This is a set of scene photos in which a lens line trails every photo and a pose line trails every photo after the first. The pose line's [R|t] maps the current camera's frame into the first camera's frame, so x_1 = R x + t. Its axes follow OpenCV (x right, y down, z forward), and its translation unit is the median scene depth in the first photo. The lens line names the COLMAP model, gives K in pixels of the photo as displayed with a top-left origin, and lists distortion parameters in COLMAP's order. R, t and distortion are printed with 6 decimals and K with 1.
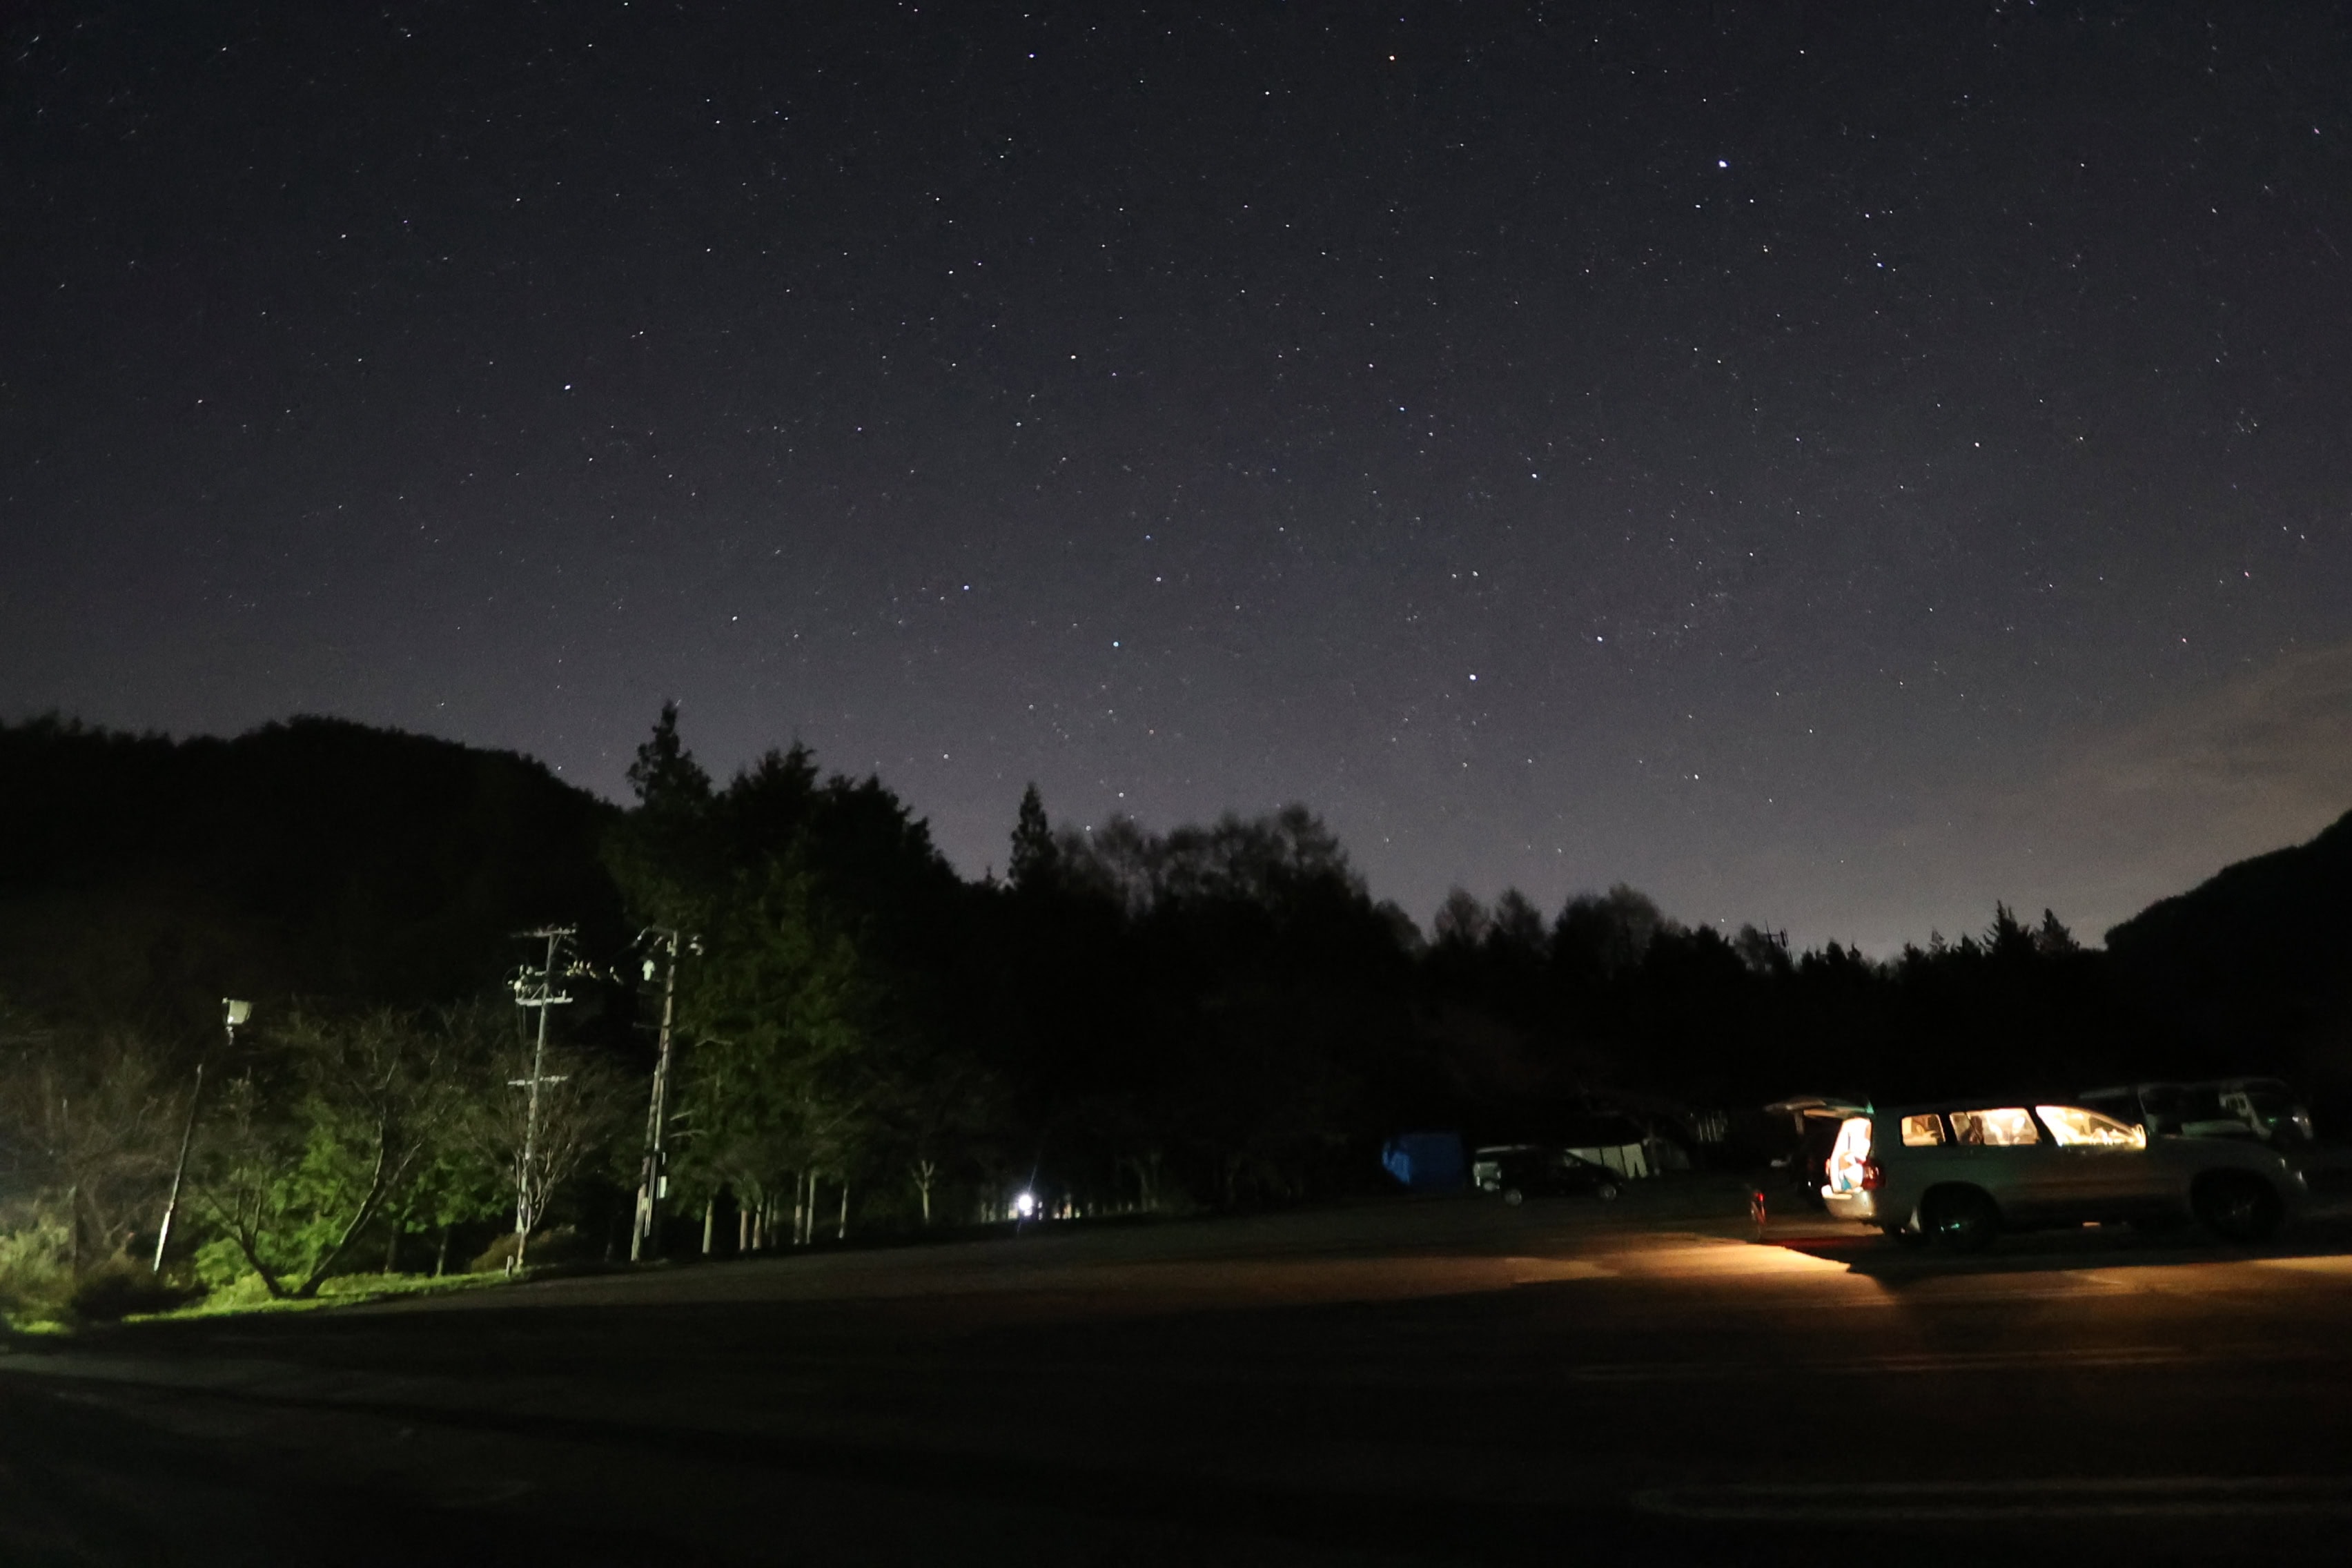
lens RADIAL K [[1134.2, 0, 1180.0], [0, 1134.2, 787.1], [0, 0, 1]] dist [-0.011249, 0.001356]
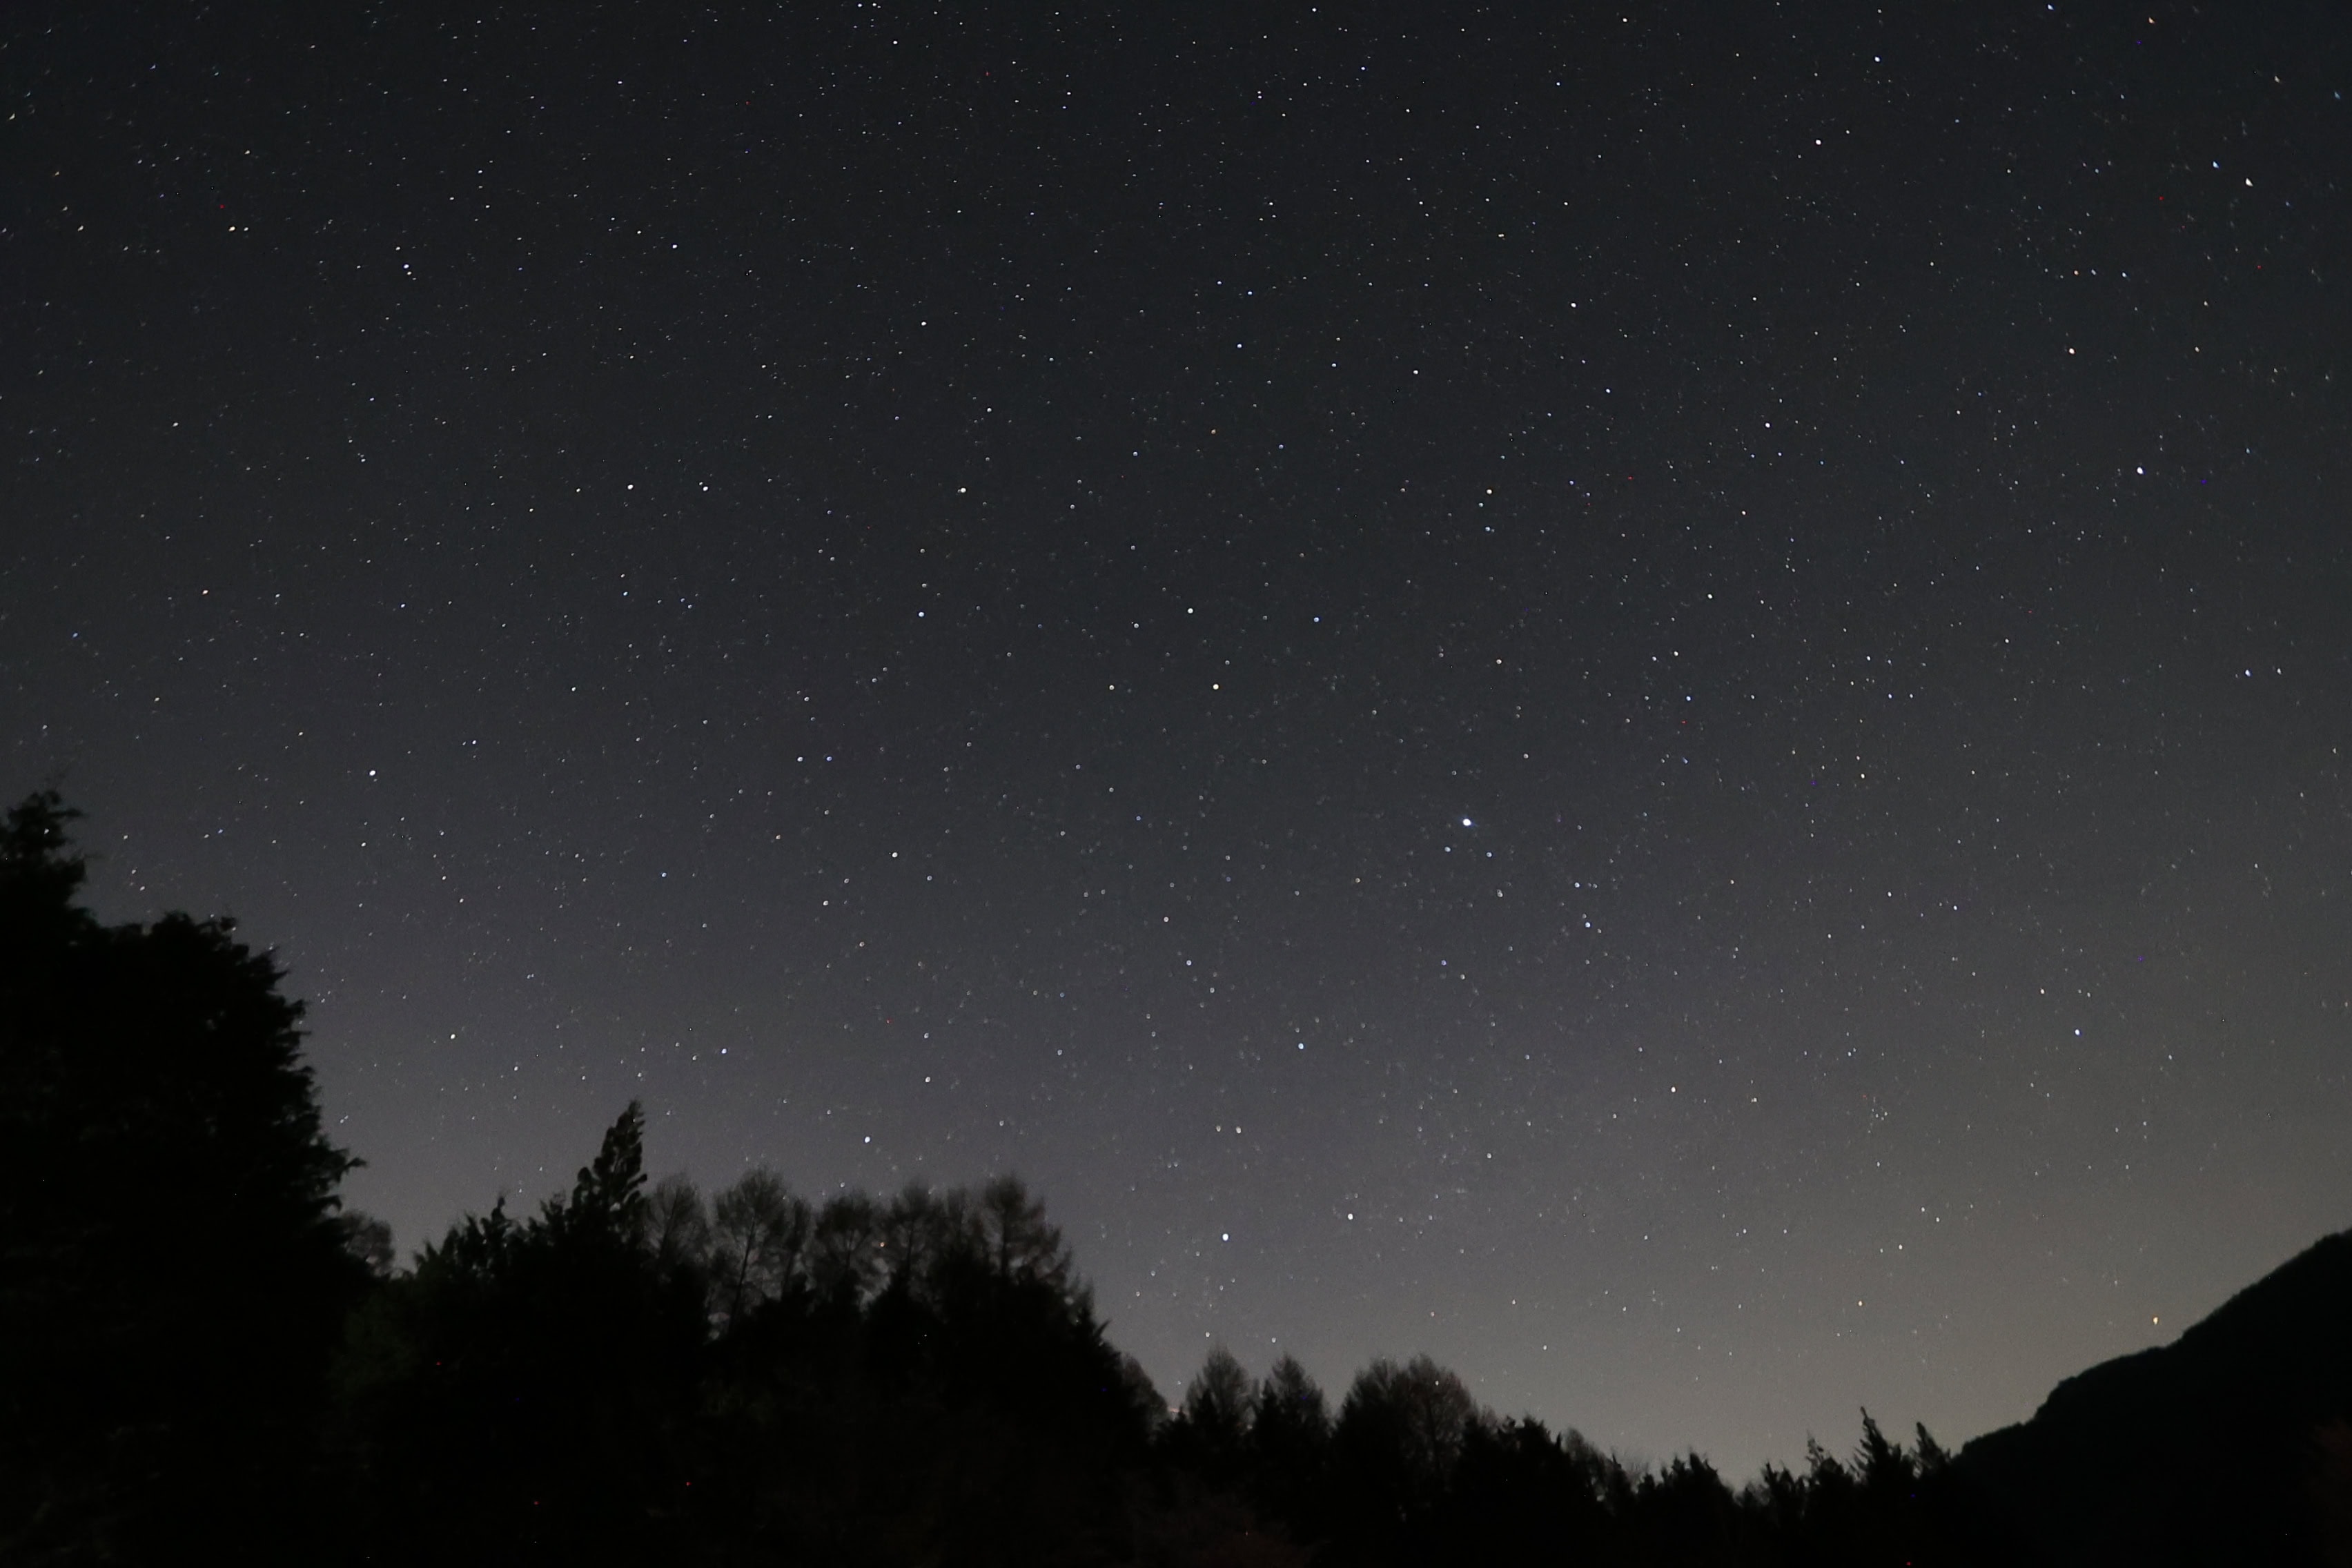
lens RADIAL K [[1134.2, 0, 1163.6], [0, 1134.2, 809.2], [0, 0, 1]] dist [-0.011249, 0.001356]
pose [[0.980413, 0.140029, 0.138499, 0.056478], [-0.073593, 0.912737, -0.401866, 0.073256], [-0.182686, 0.383802, 0.905164, 0.195015]]
